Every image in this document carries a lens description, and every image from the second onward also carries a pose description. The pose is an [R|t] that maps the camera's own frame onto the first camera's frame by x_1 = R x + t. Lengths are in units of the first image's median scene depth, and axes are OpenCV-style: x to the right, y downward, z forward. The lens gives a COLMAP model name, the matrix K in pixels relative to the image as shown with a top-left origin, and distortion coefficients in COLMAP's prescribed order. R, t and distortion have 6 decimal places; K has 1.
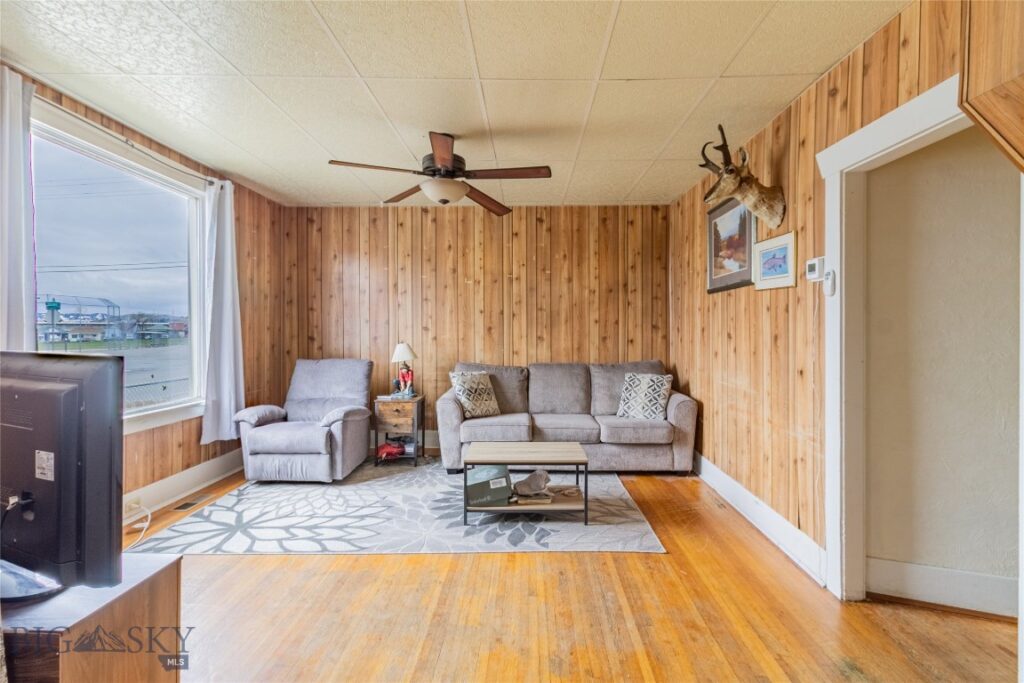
lens RADIAL K [[485.2, 0, 522.8], [0, 485.2, 334.6], [0, 0, 1]] dist [0.001148, 0.001753]
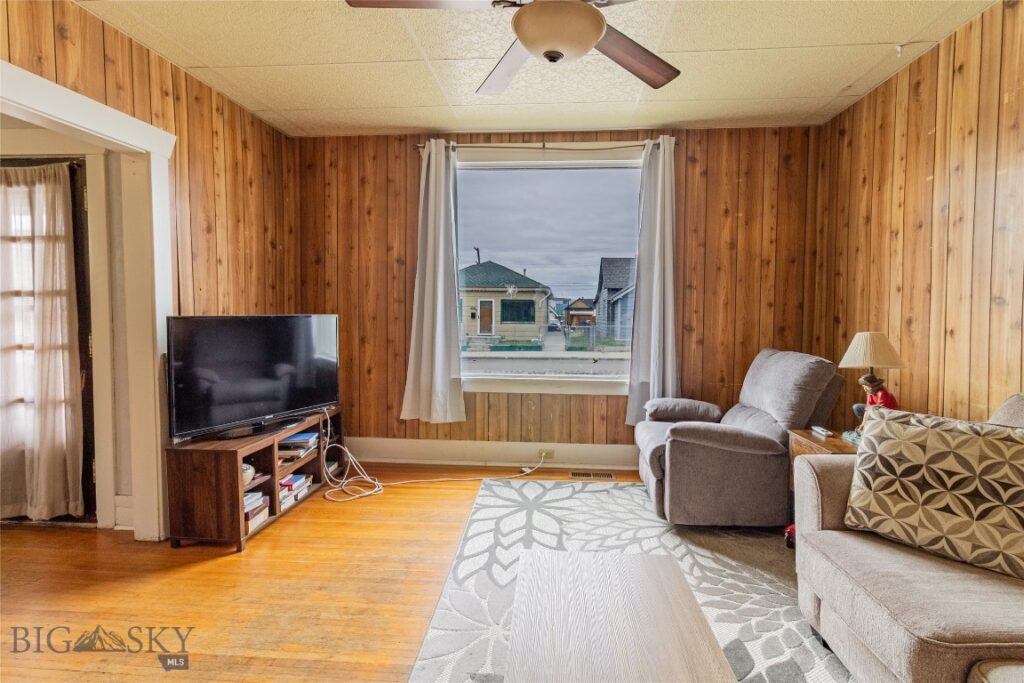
lens RADIAL K [[485.2, 0, 507.6], [0, 485.2, 333.6], [0, 0, 1]] dist [0.001148, 0.001753]
pose [[-0.070423, 0.044149, -0.996540, 0.300573], [-0.013011, 0.998894, 0.045173, 0.003252], [0.997432, 0.016147, -0.069771, 0.789888]]
